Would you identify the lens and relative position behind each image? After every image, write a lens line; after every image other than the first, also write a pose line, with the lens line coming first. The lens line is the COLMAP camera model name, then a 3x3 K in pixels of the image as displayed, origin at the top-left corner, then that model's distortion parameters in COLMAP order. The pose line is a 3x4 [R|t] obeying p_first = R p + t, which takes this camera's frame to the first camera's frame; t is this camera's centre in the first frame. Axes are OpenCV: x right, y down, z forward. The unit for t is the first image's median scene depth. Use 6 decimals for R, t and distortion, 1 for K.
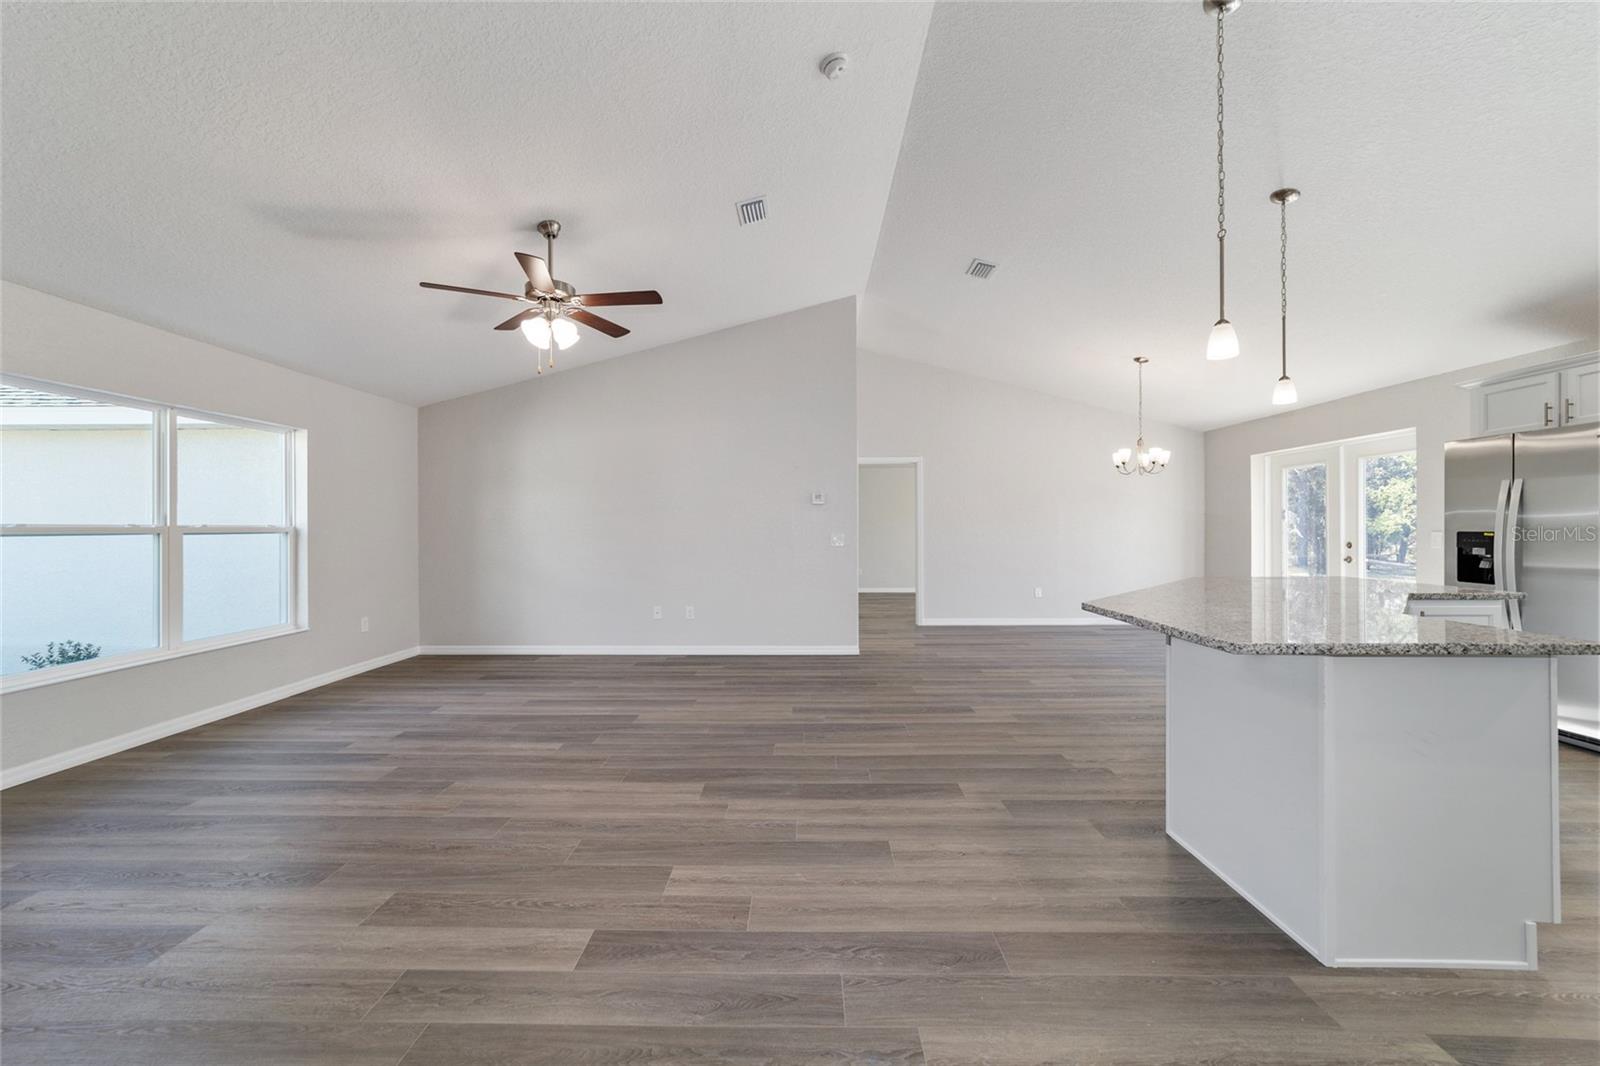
lens RADIAL K [[611.0, 0, 795.3], [0, 611.0, 528.8], [0, 0, 1]] dist [-0.019205, 0.008801]
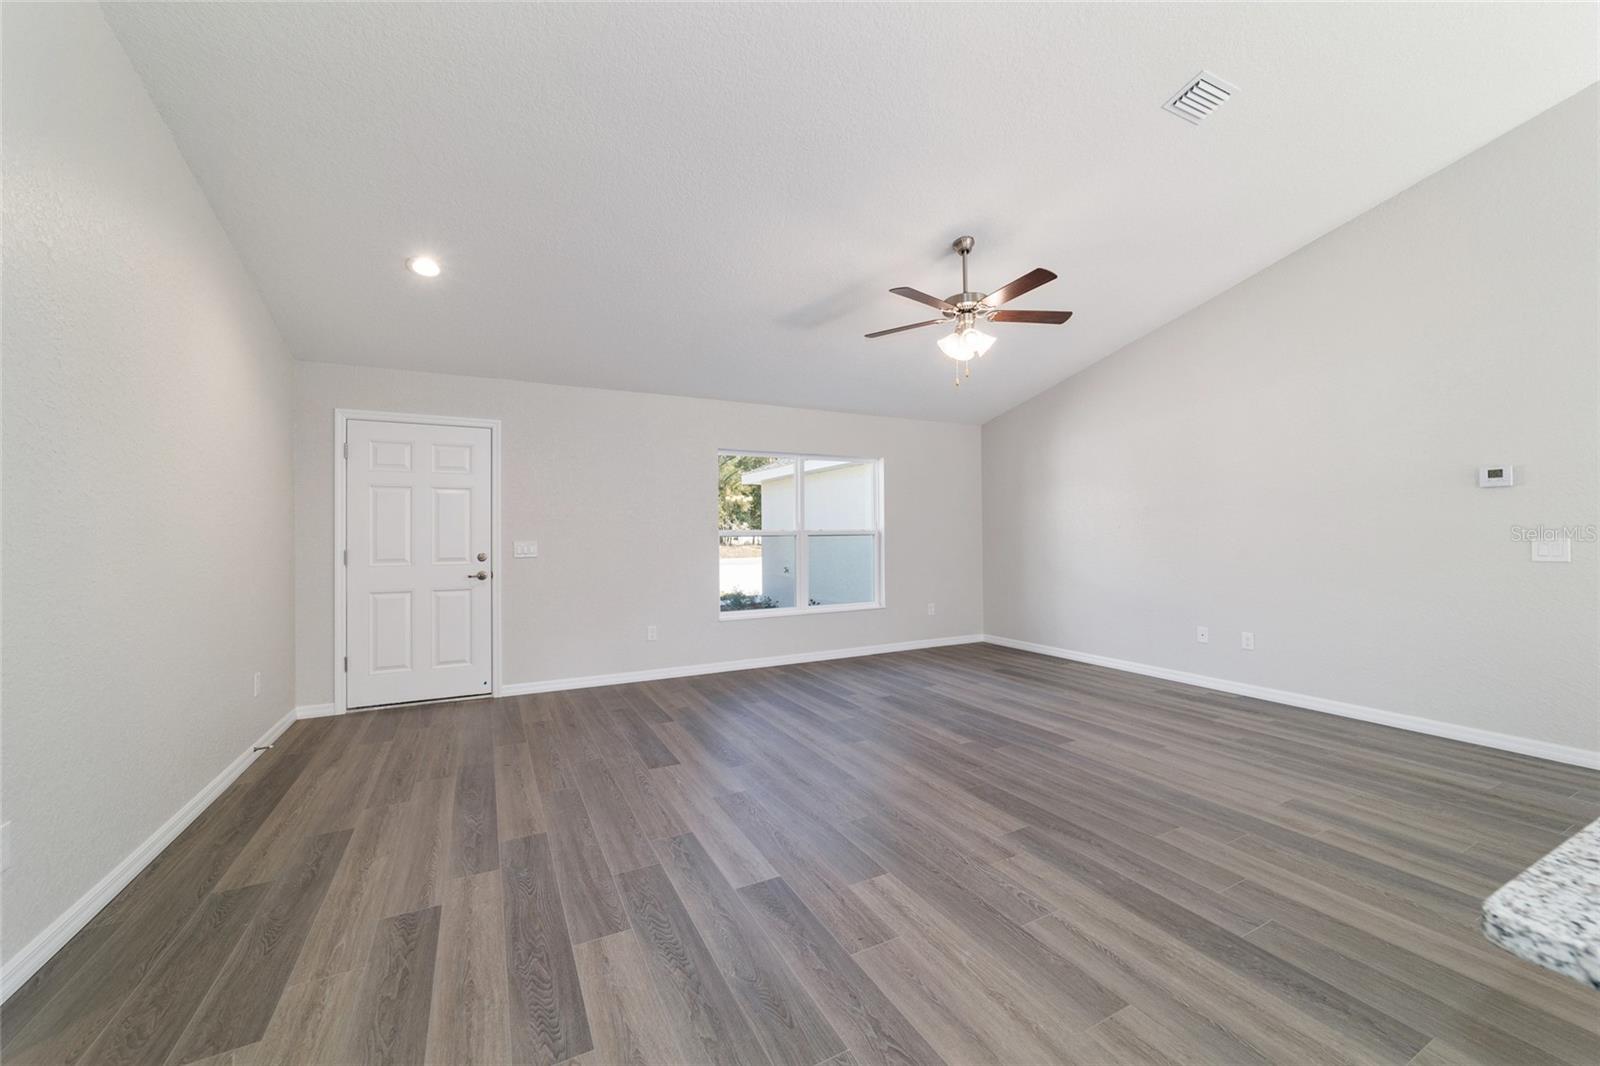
lens RADIAL K [[611.0, 0, 795.3], [0, 611.0, 528.8], [0, 0, 1]] dist [-0.019205, 0.008801]
pose [[0.473294, -0.006574, -0.880880, 0.377337], [0.005051, 0.999976, -0.004749, -0.001947], [0.880890, -0.002202, 0.473315, 0.246685]]
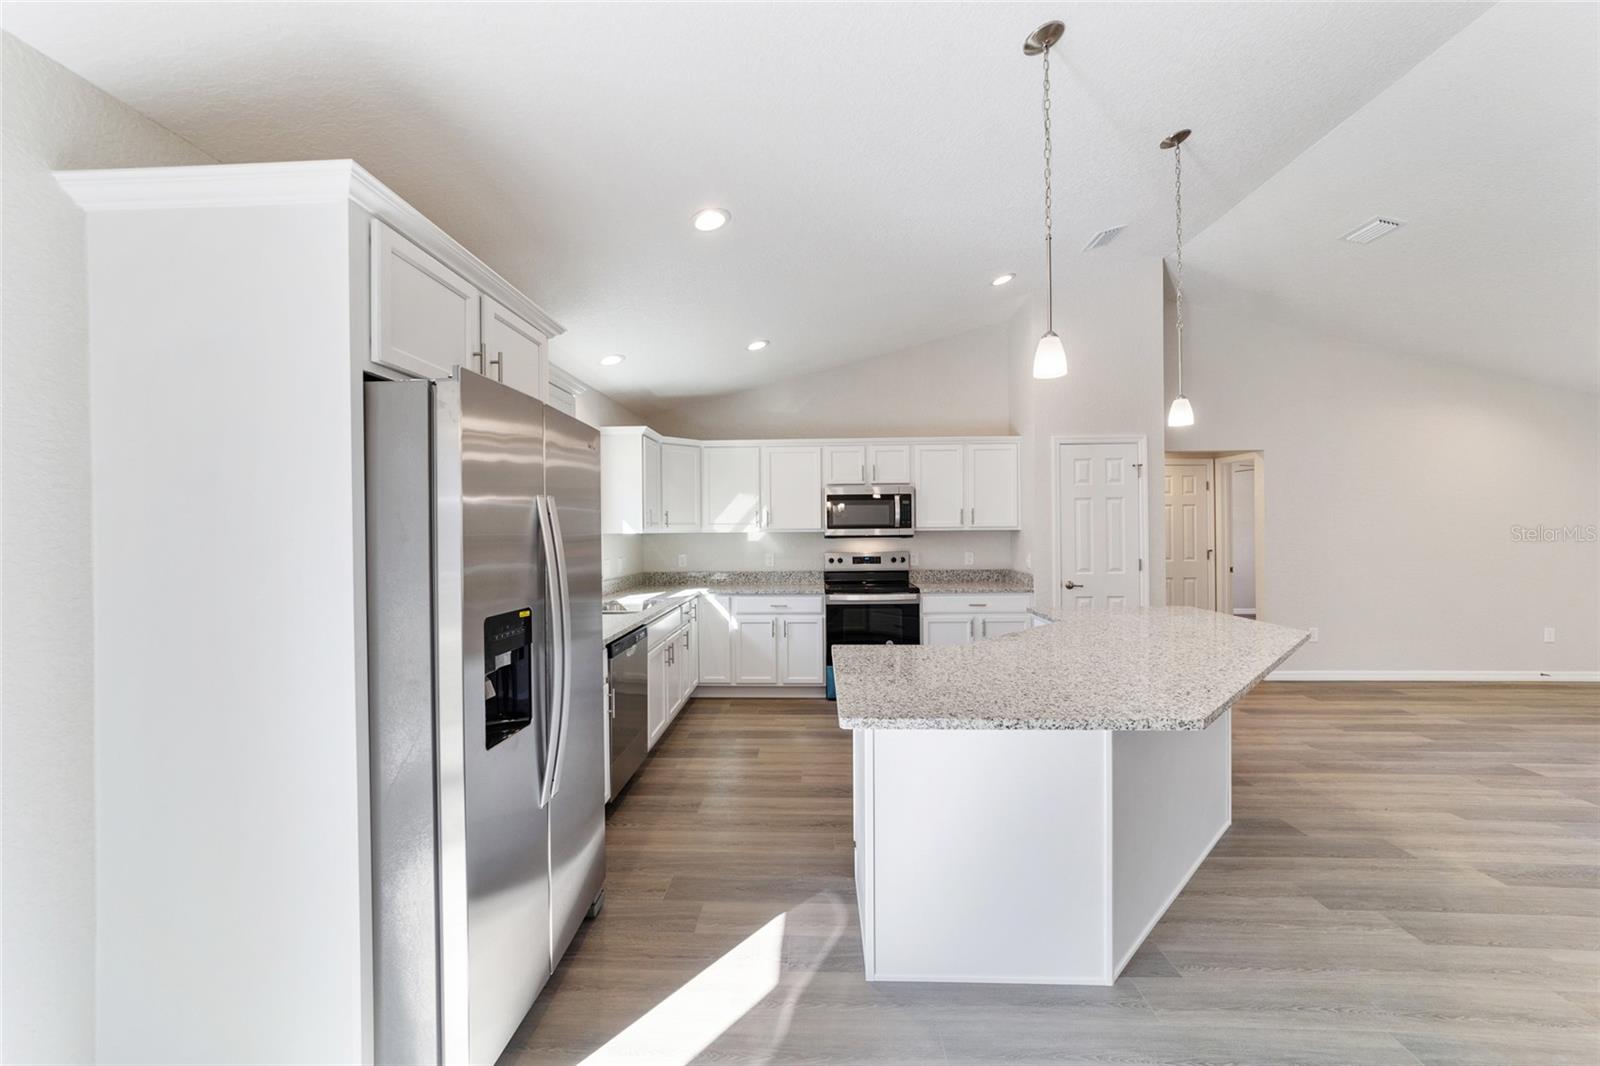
lens RADIAL K [[611.0, 0, 795.3], [0, 611.0, 528.8], [0, 0, 1]] dist [-0.019205, 0.008801]
pose [[-0.999722, 0.012190, 0.020185, 0.969535], [0.012203, 0.999925, 0.000545, -0.053273], [-0.020177, 0.000791, -0.999796, 1.487832]]
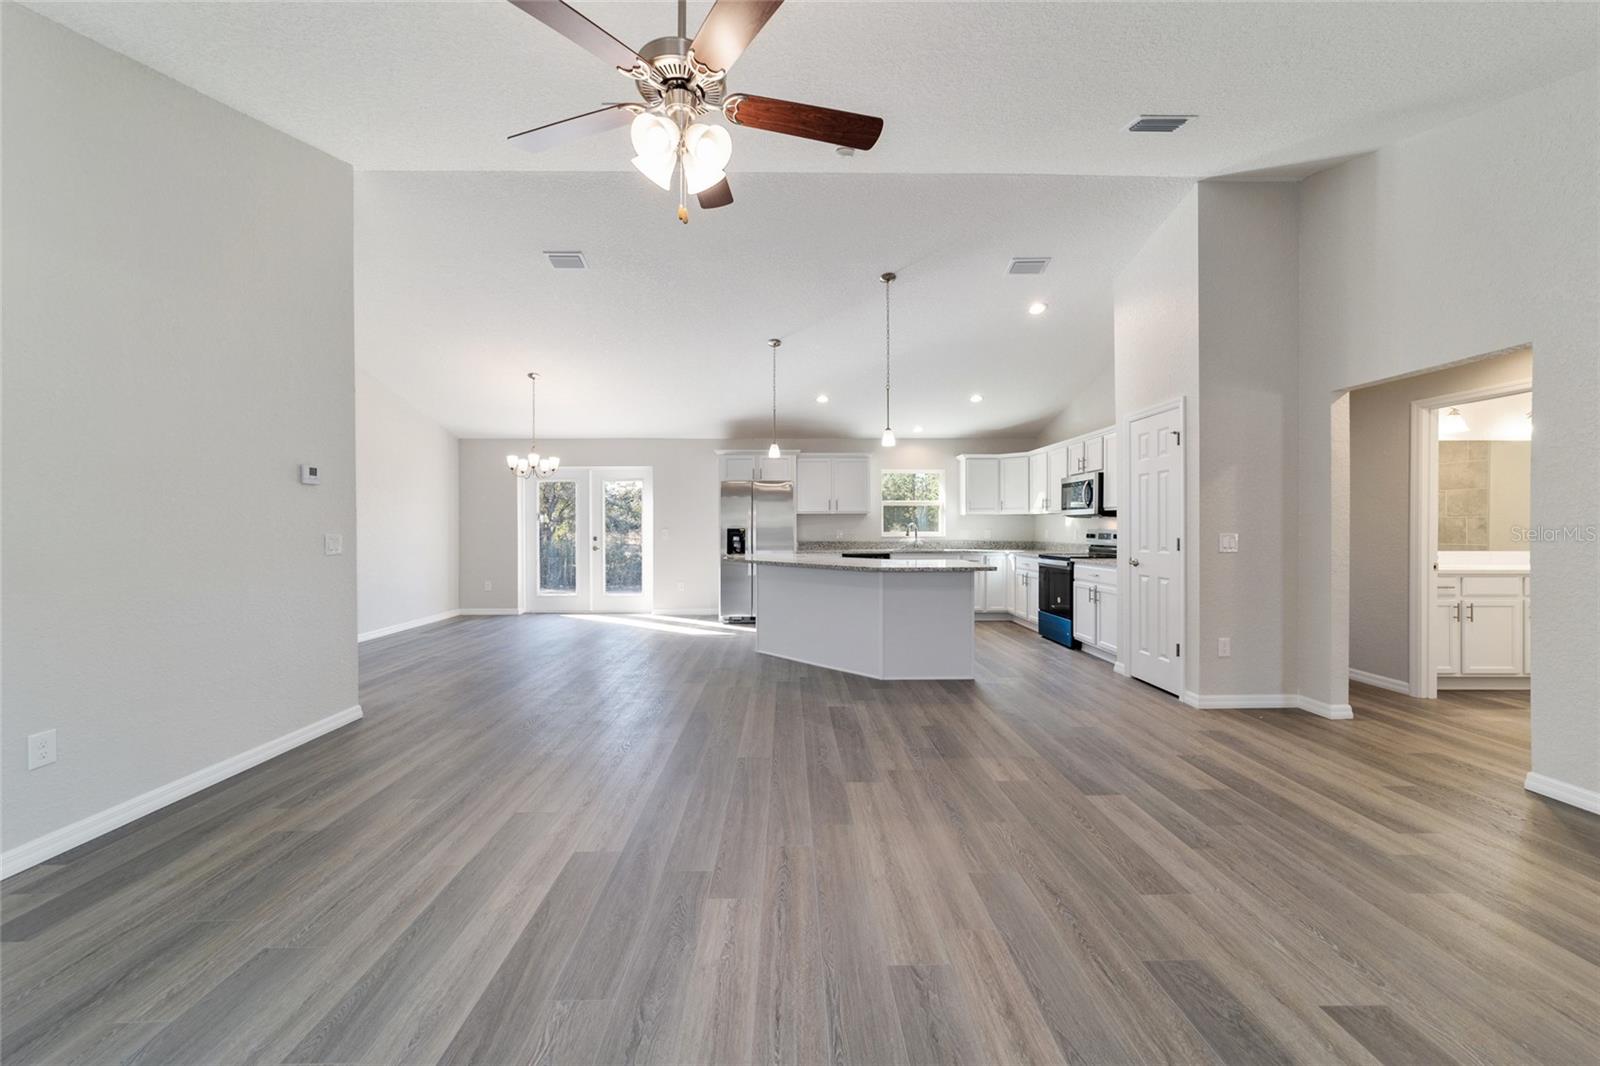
lens RADIAL K [[611.0, 0, 795.3], [0, 611.0, 528.8], [0, 0, 1]] dist [-0.019205, 0.008801]
pose [[-0.033049, -0.000600, 0.999454, -0.935299], [0.001187, 0.999999, 0.000639, 0.004316], [-0.999453, 0.001208, -0.033048, 0.917566]]
